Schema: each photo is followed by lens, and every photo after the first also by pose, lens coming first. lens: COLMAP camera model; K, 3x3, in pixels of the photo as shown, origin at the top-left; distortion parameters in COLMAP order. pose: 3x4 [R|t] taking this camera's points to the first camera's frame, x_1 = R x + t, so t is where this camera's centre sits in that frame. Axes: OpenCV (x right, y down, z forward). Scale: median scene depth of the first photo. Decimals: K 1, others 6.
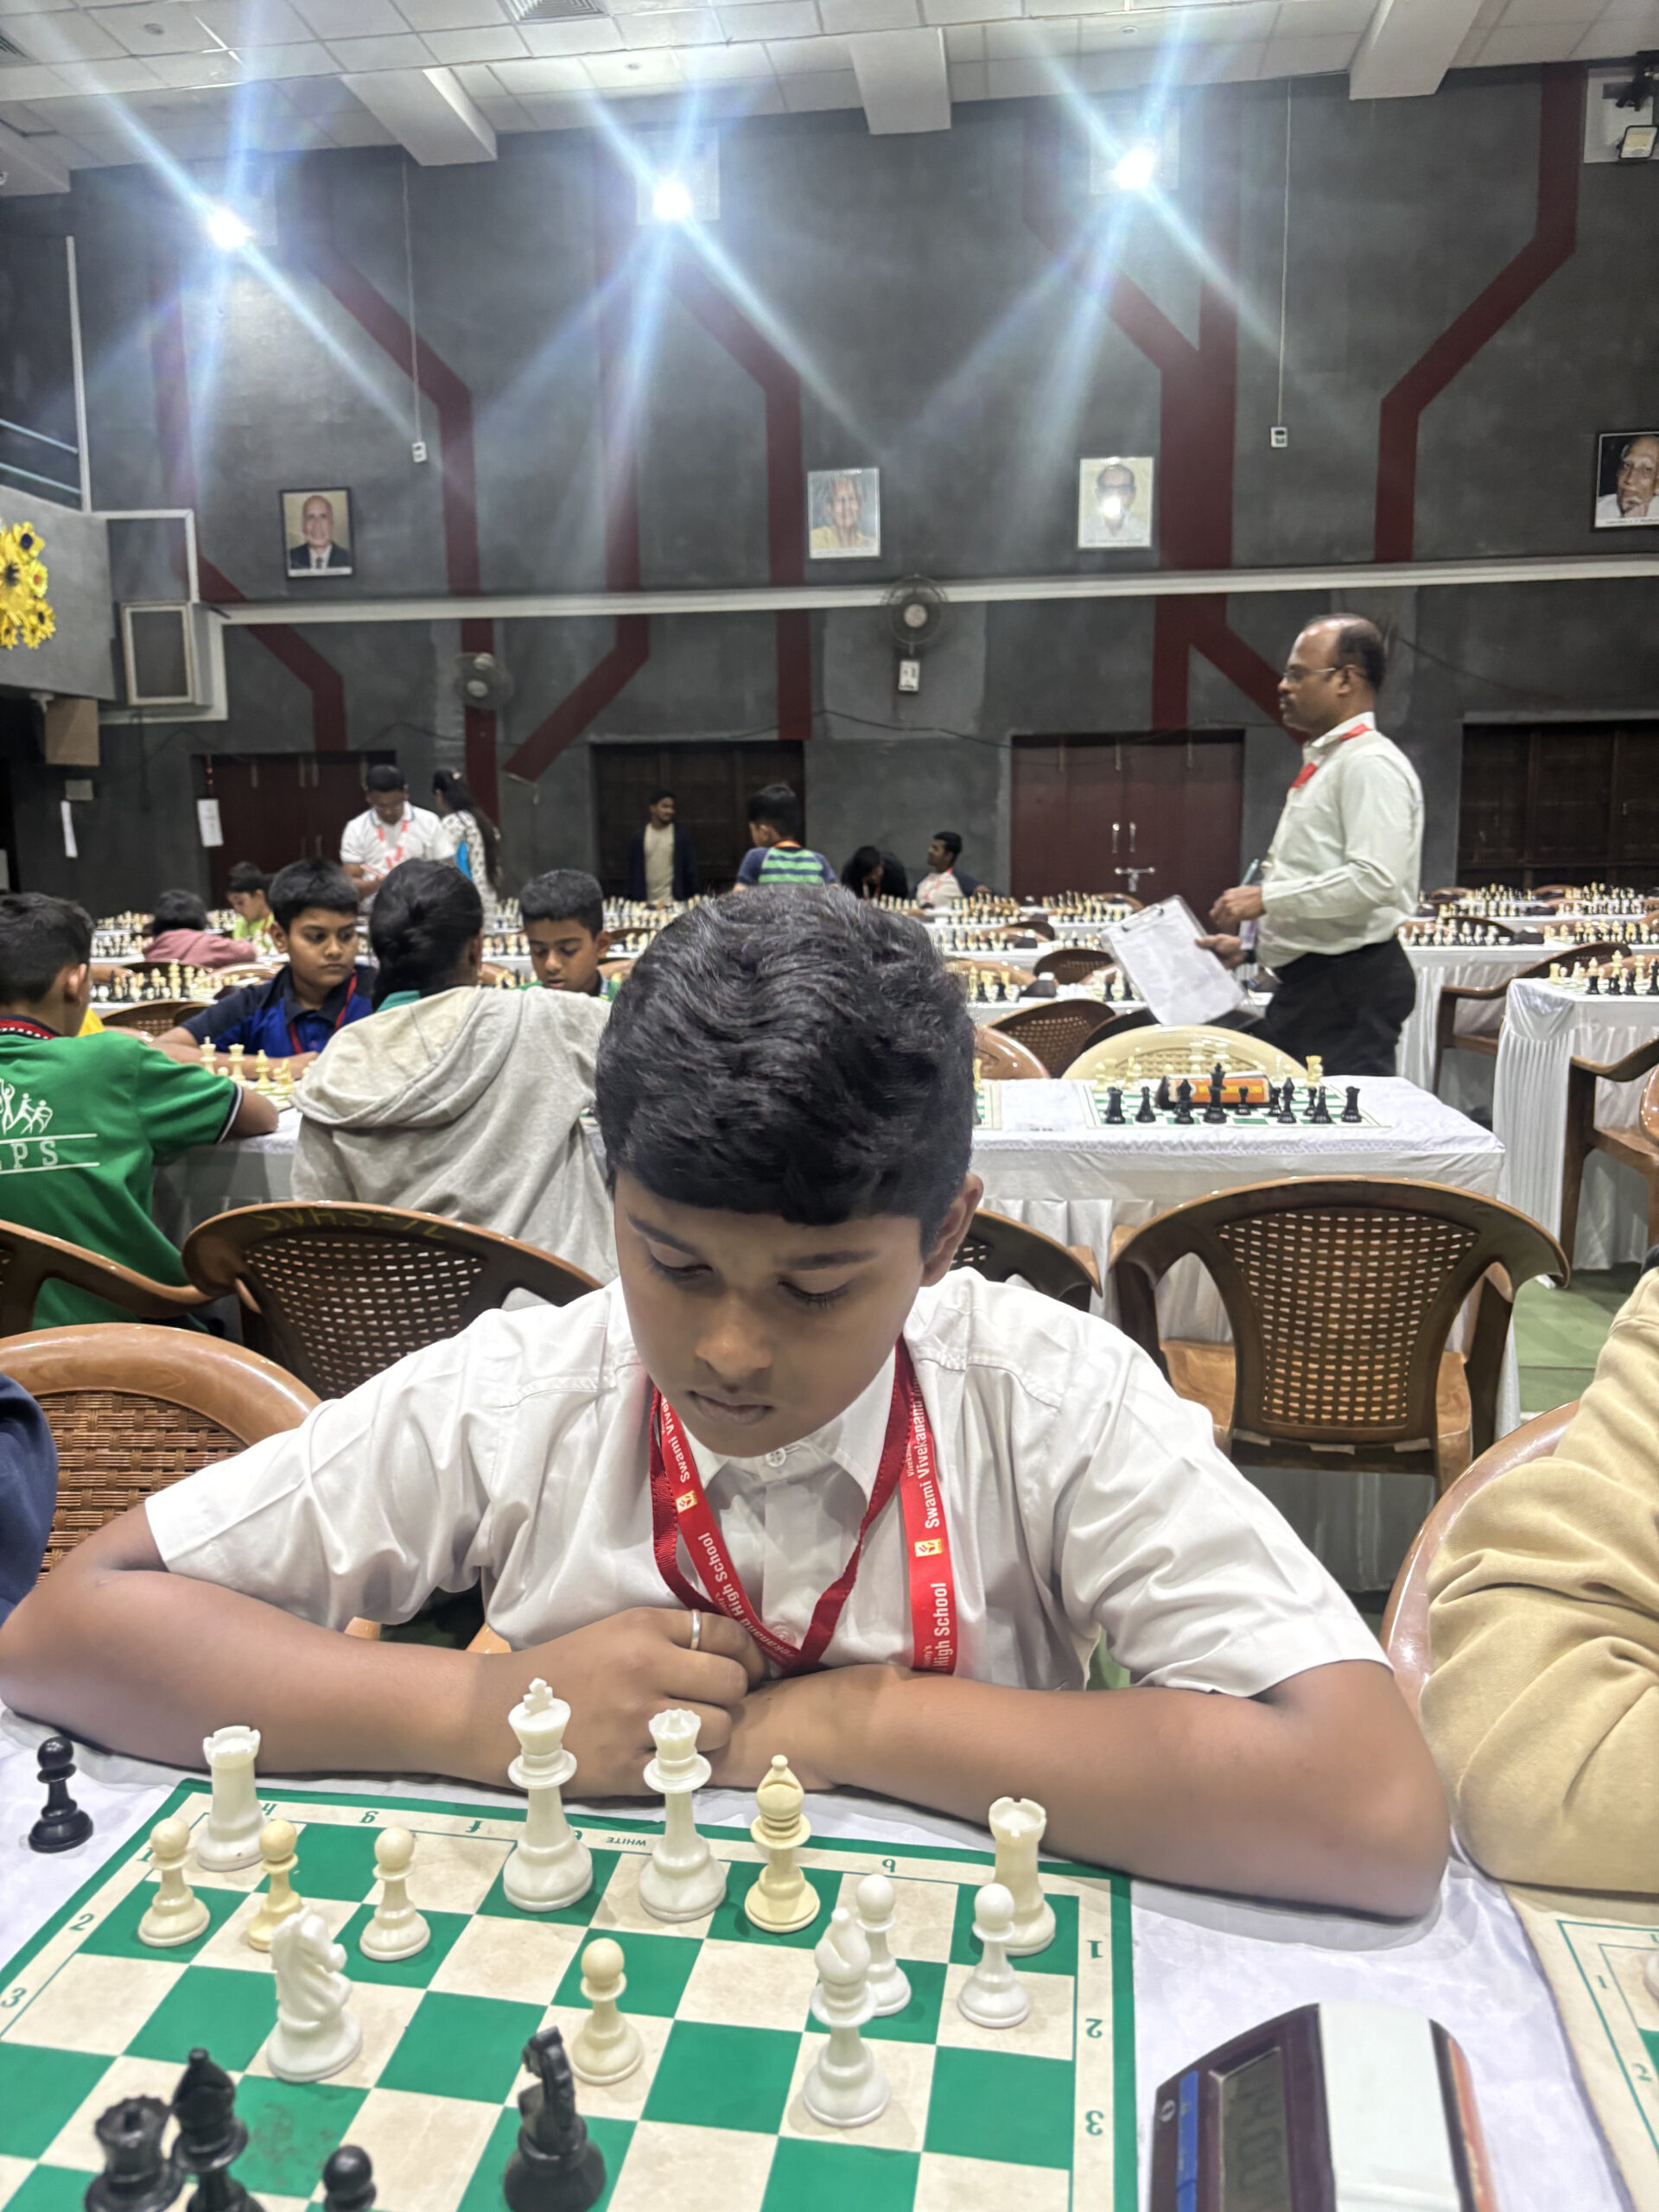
lens RADIAL K [[1731.4, 0, 812.7], [0, 1731.4, 1092.0], [0, 0, 1]] dist [0.055185, -0.061663]
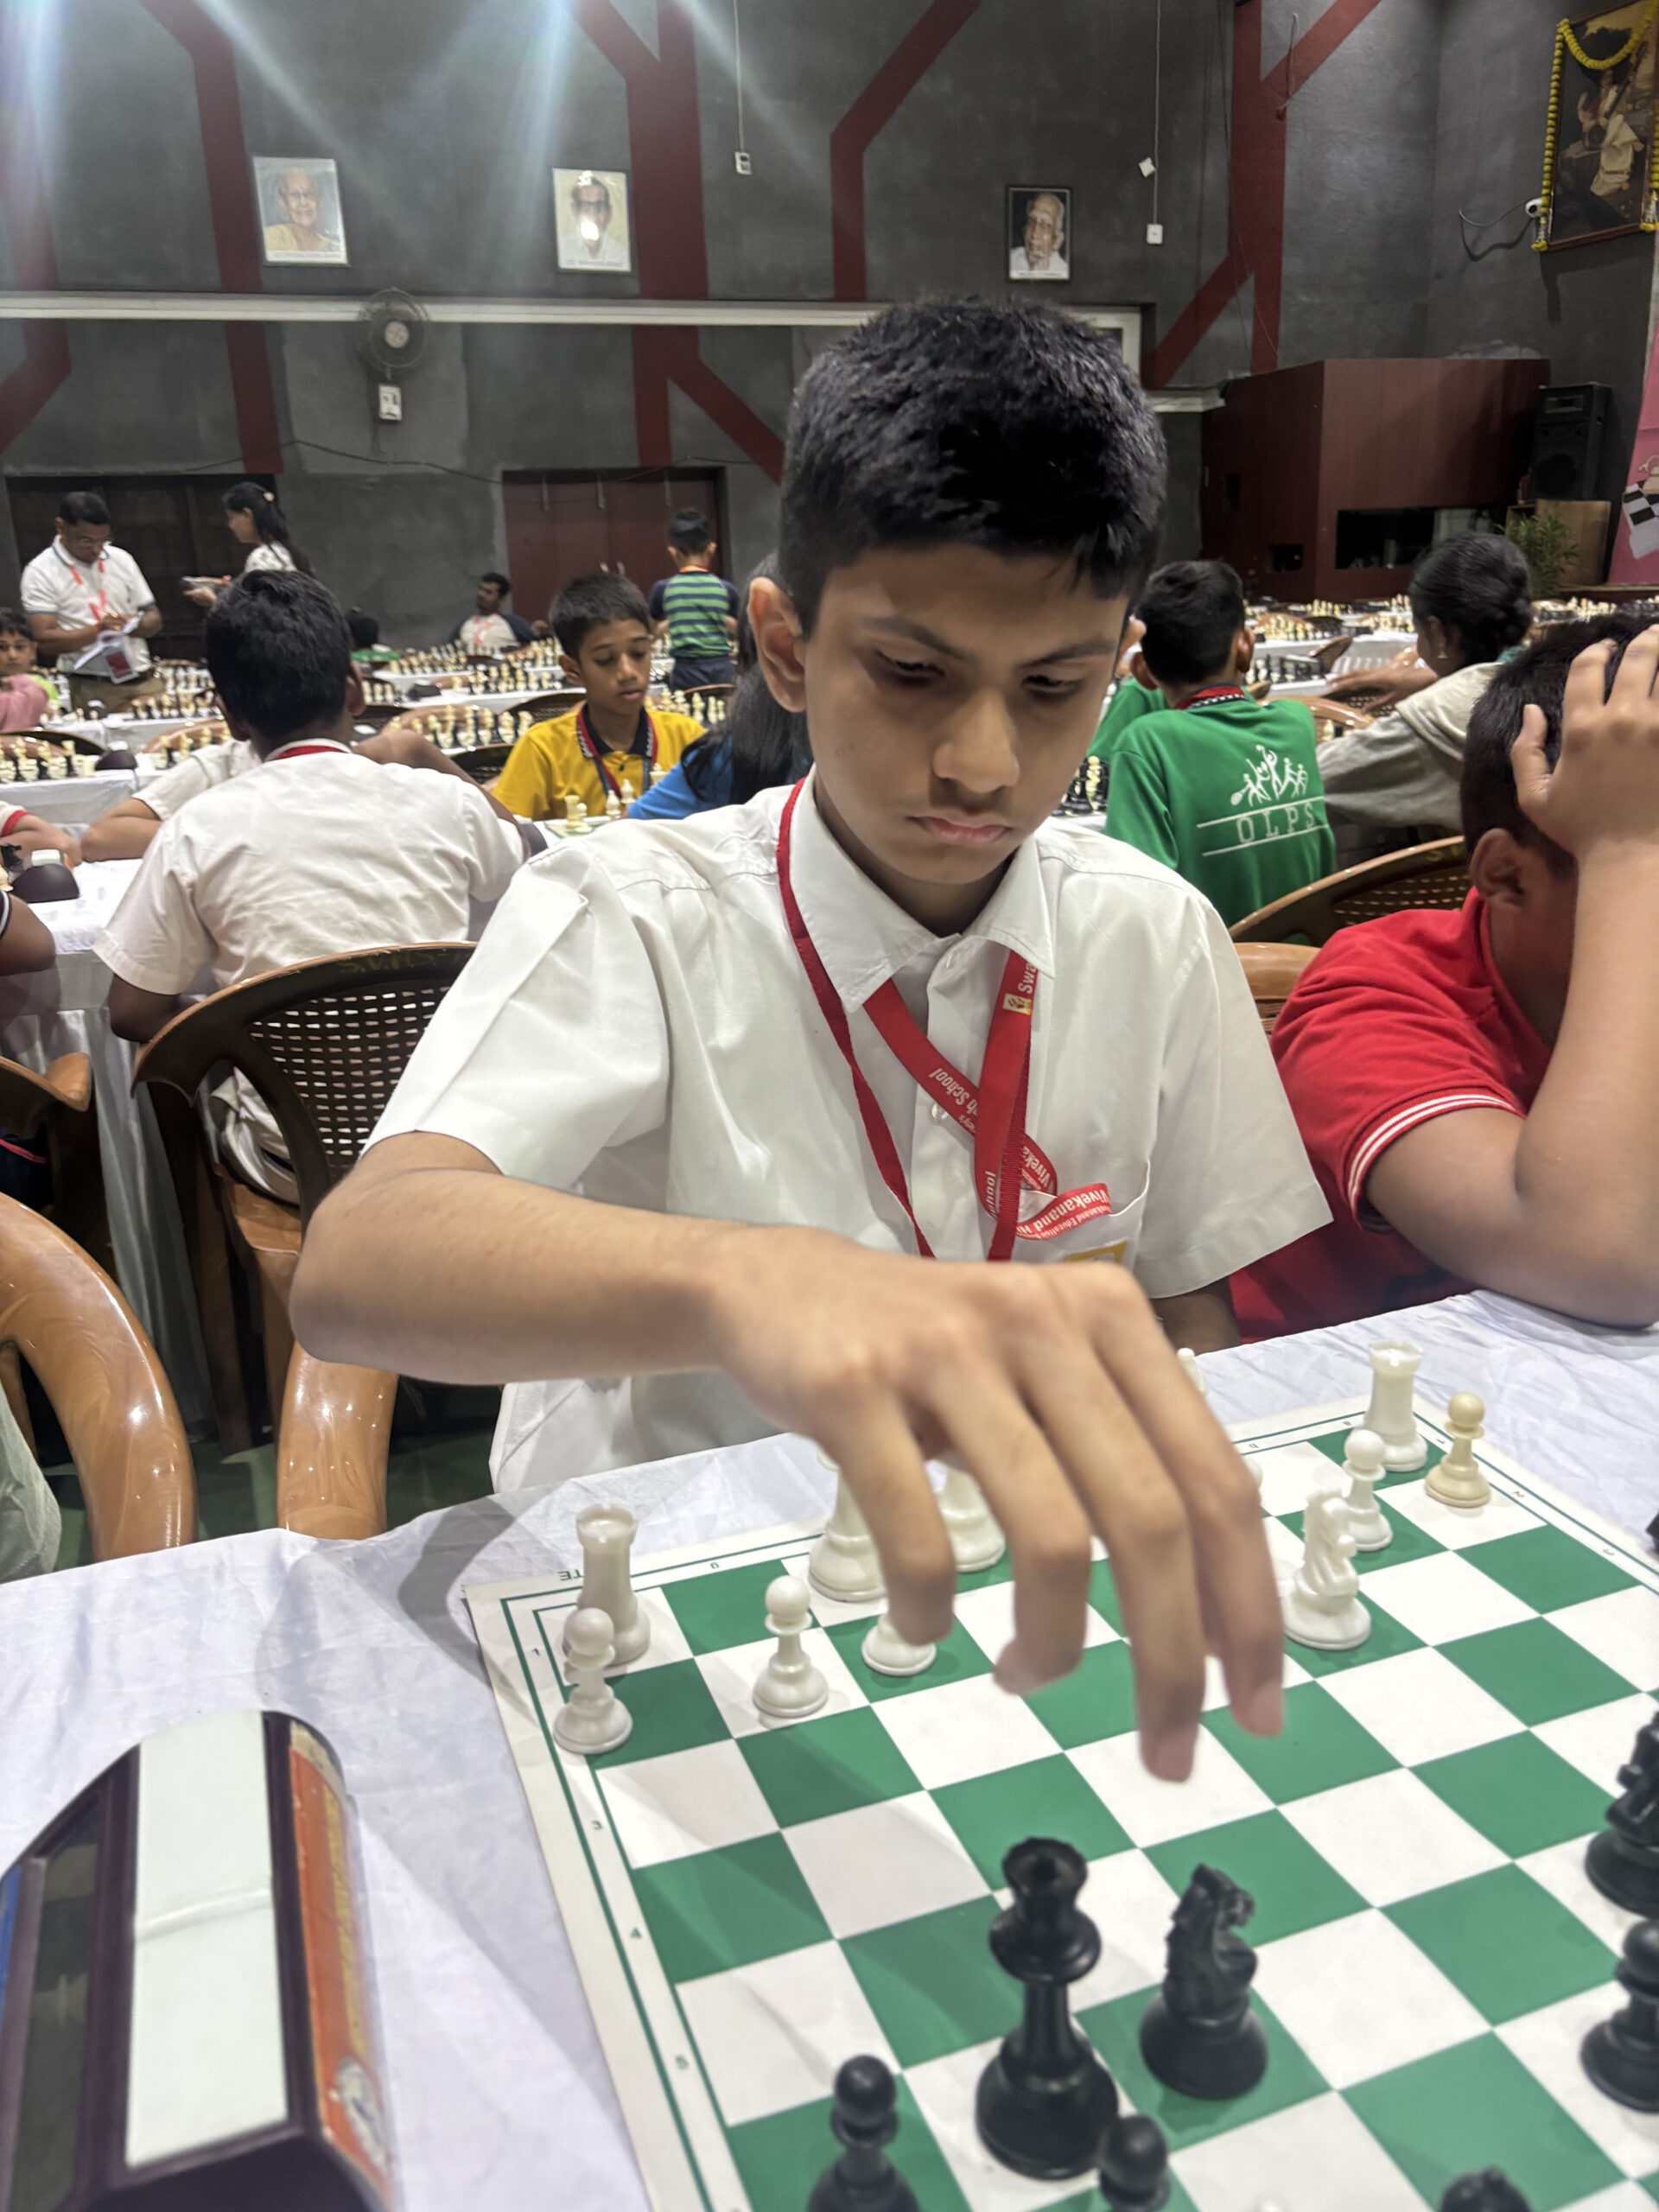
lens RADIAL K [[1731.4, 0, 812.7], [0, 1731.4, 1092.0], [0, 0, 1]] dist [0.055185, -0.061663]
pose [[0.876257, -0.157589, 0.455345, -0.235238], [0.097529, 0.983452, 0.152678, 0.002020], [-0.471871, -0.089376, 0.877126, 0.043767]]
